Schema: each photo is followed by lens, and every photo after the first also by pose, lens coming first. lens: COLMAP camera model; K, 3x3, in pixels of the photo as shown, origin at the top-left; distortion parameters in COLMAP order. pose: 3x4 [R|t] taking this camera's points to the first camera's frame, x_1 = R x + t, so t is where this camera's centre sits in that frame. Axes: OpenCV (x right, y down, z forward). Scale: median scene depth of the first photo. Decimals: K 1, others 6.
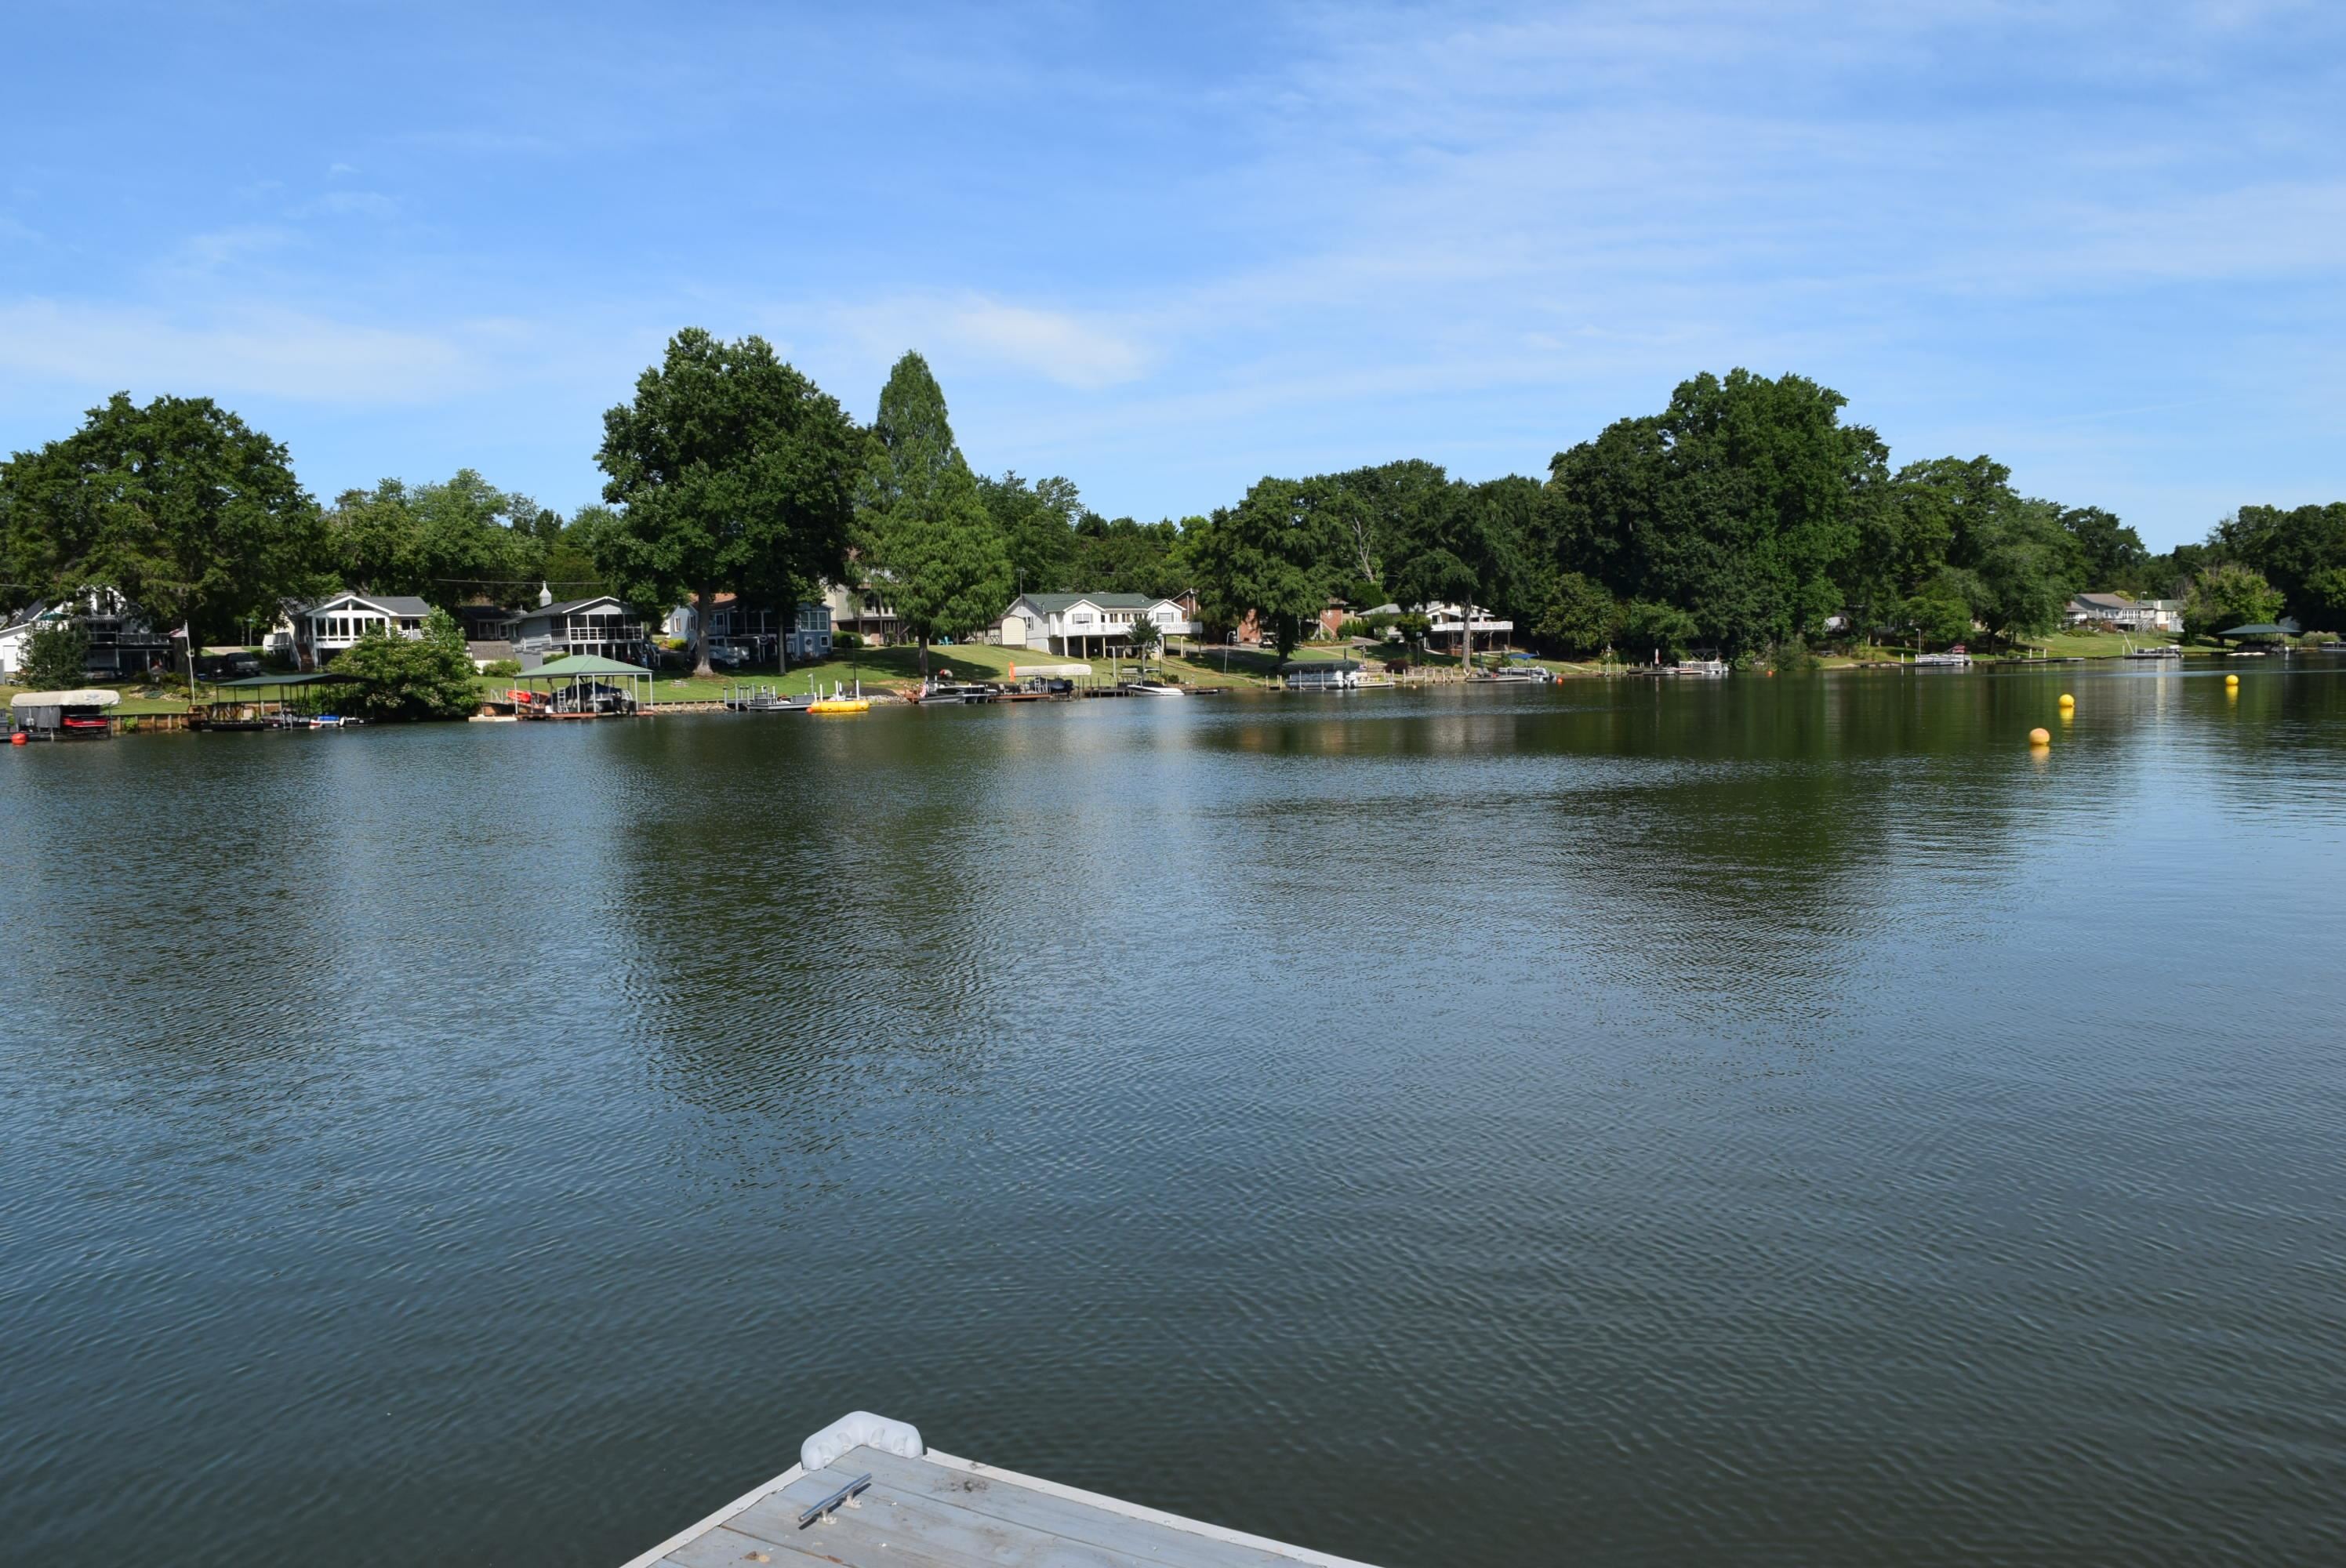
lens RADIAL K [[1811.7, 0, 1172.1], [0, 1811.7, 779.2], [0, 0, 1]] dist [-0.023267, 0.010852]
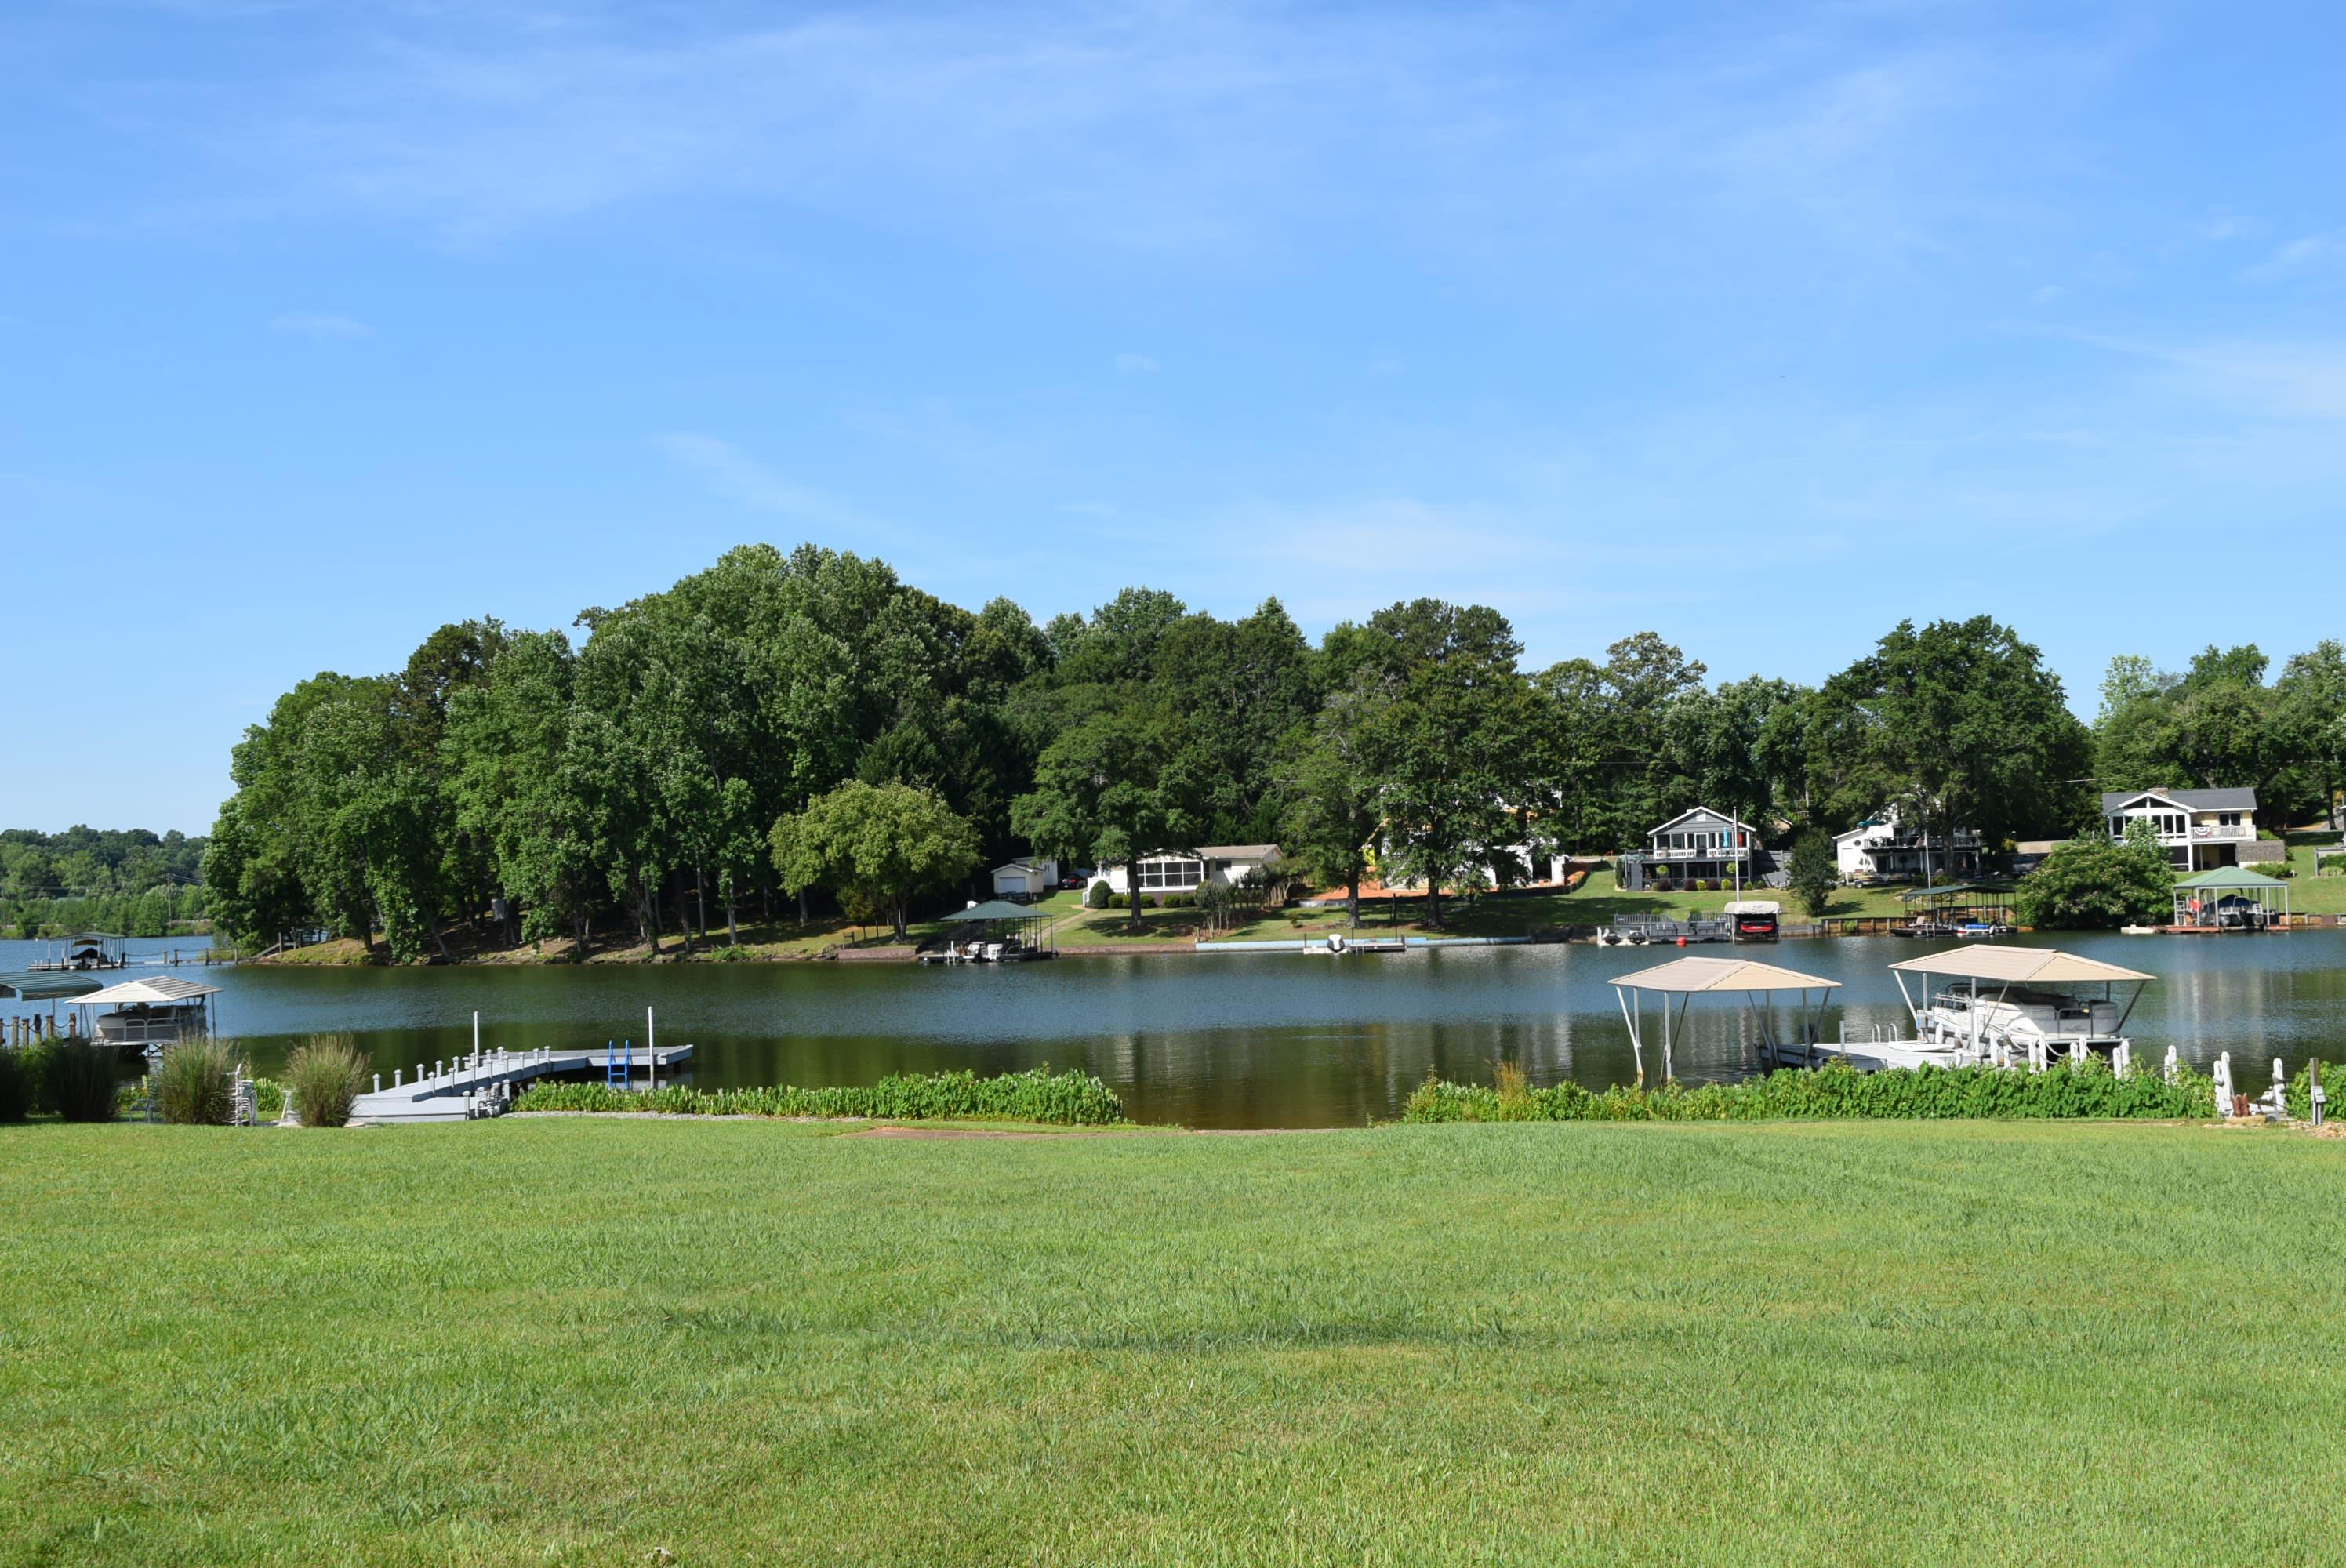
lens RADIAL K [[2556.6, 0, 1177.5], [0, 2556.6, 778.4], [0, 0, 1]] dist [-0.038519, 0.000000]
pose [[0.507254, -0.023014, -0.861489, 0.516150], [-0.039329, 0.997984, -0.049818, -0.023570], [0.860899, 0.059152, 0.505326, -0.159187]]
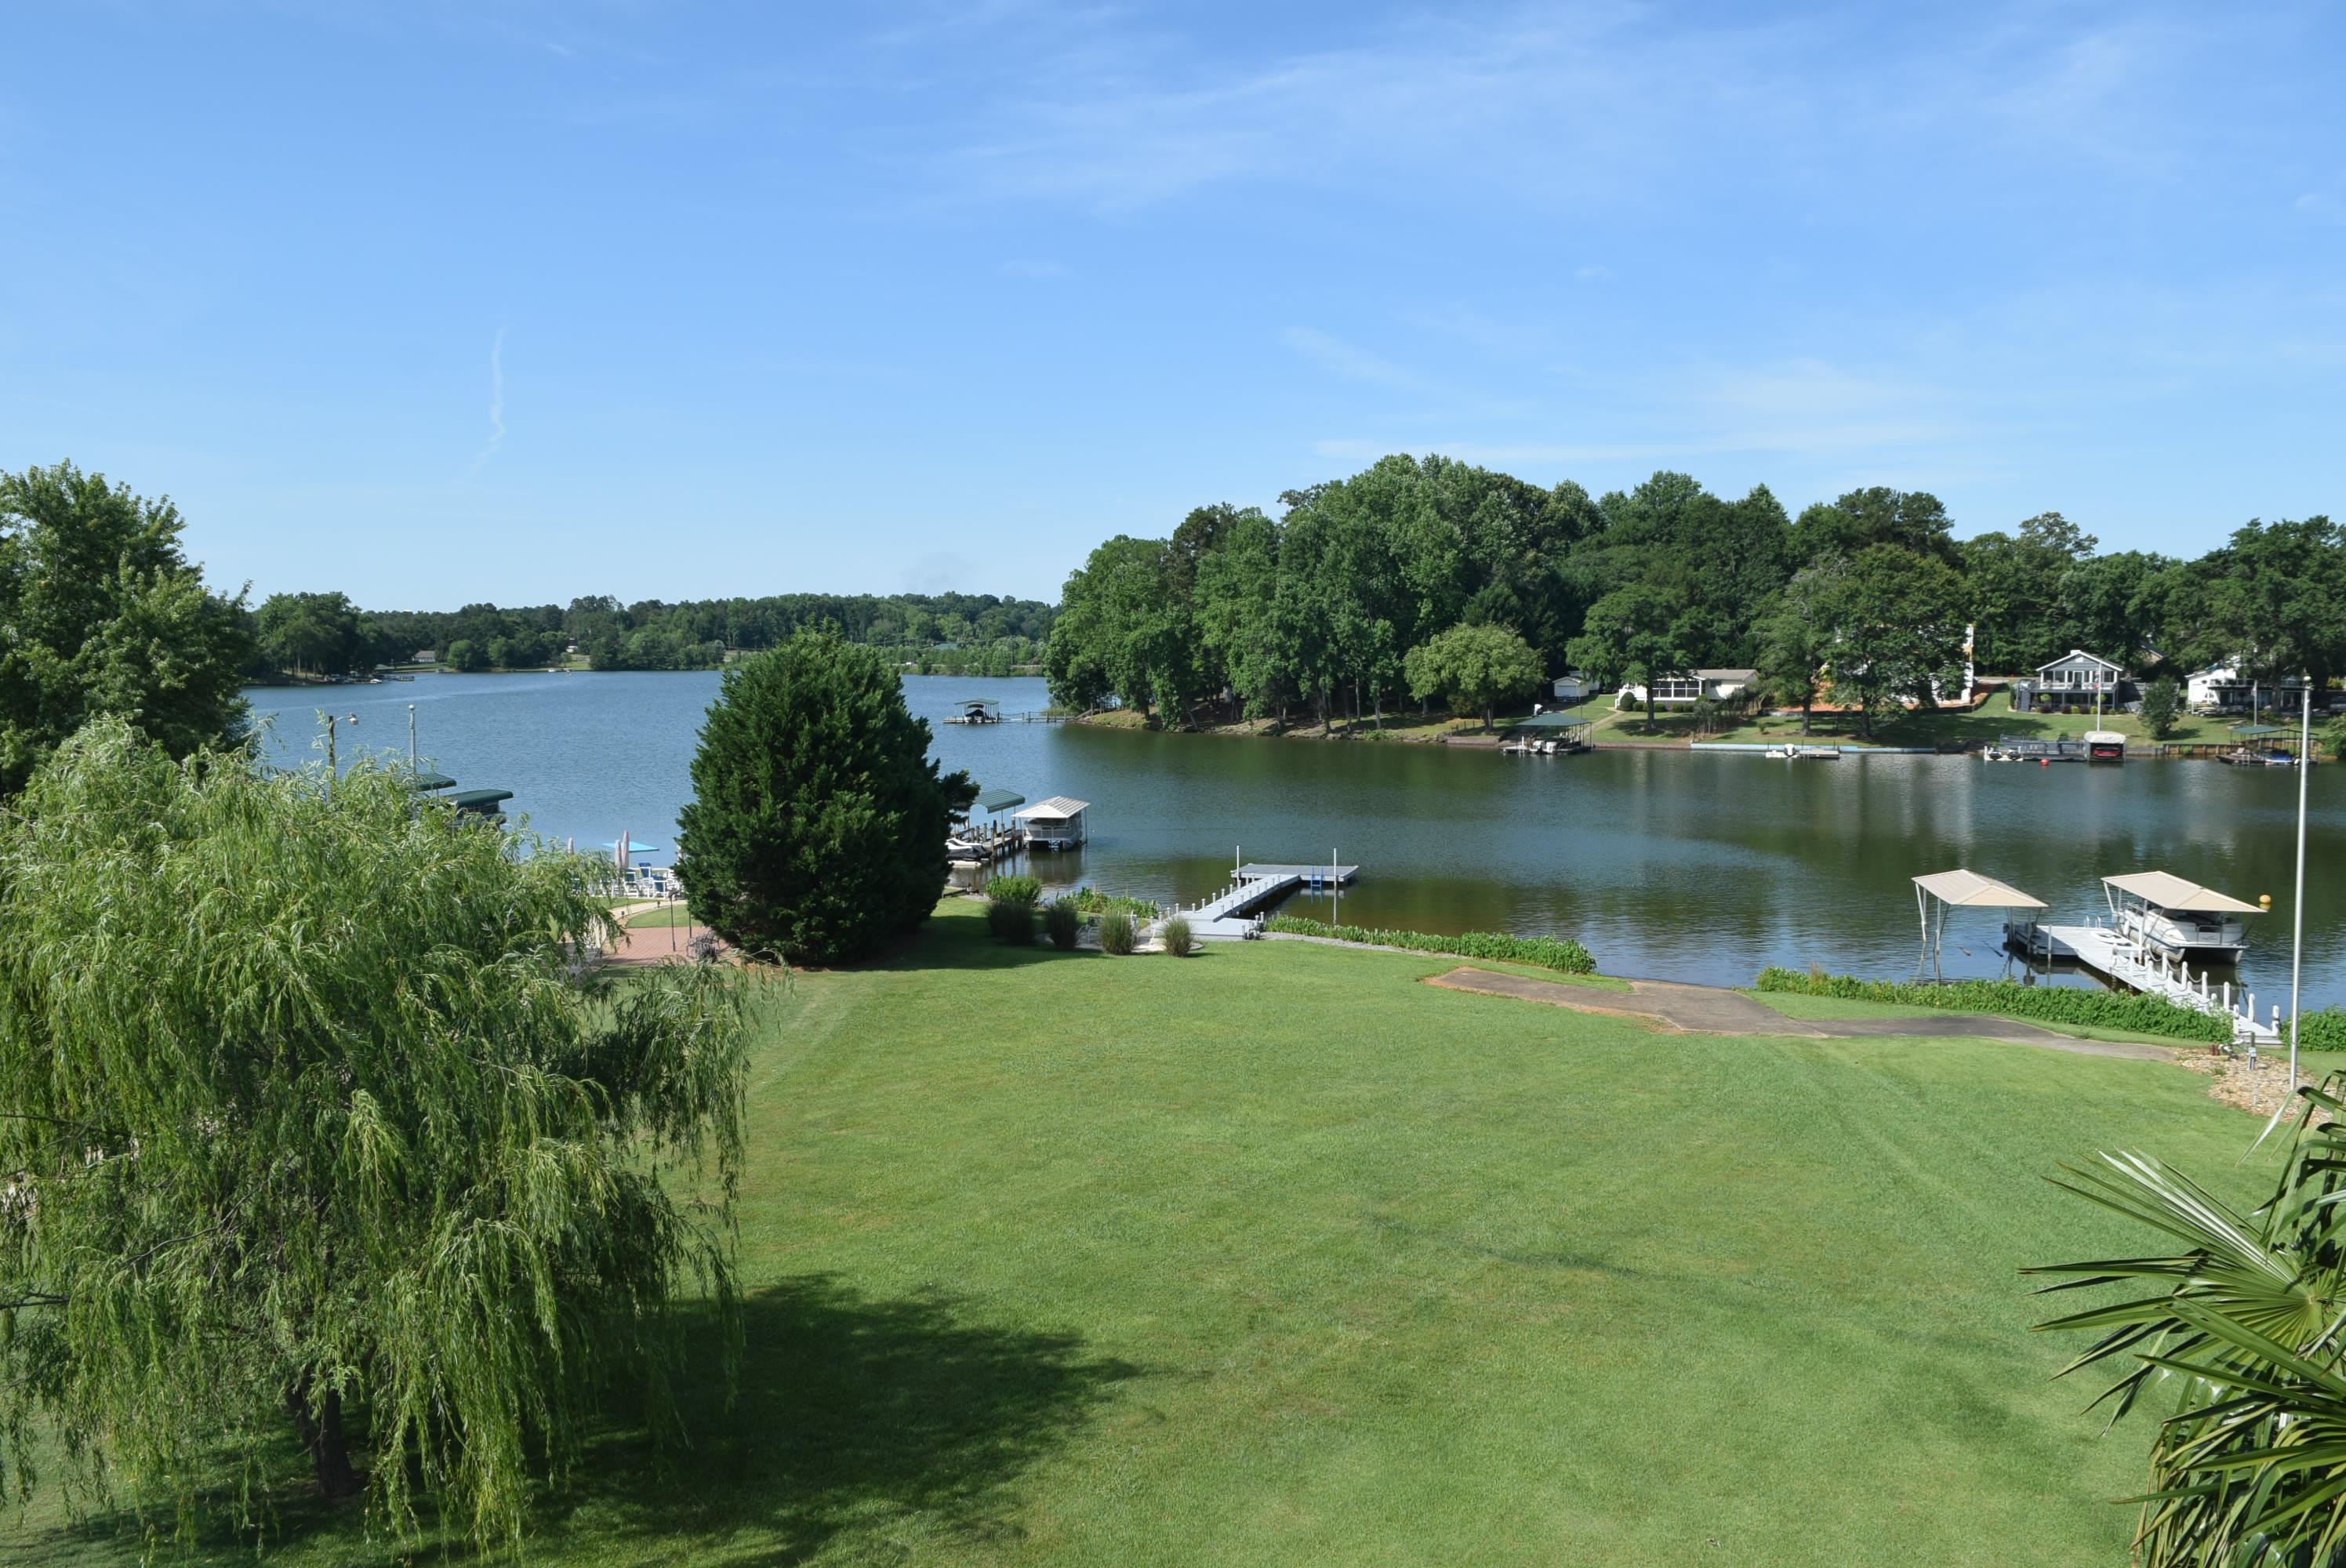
lens RADIAL K [[1811.7, 0, 1168.5], [0, 1811.7, 771.0], [0, 0, 1]] dist [-0.023267, 0.010852]
pose [[0.243094, 0.094810, -0.965358, 0.617865], [-0.061999, 0.994696, 0.082079, -0.074964], [0.968019, 0.039899, 0.247682, -0.204296]]
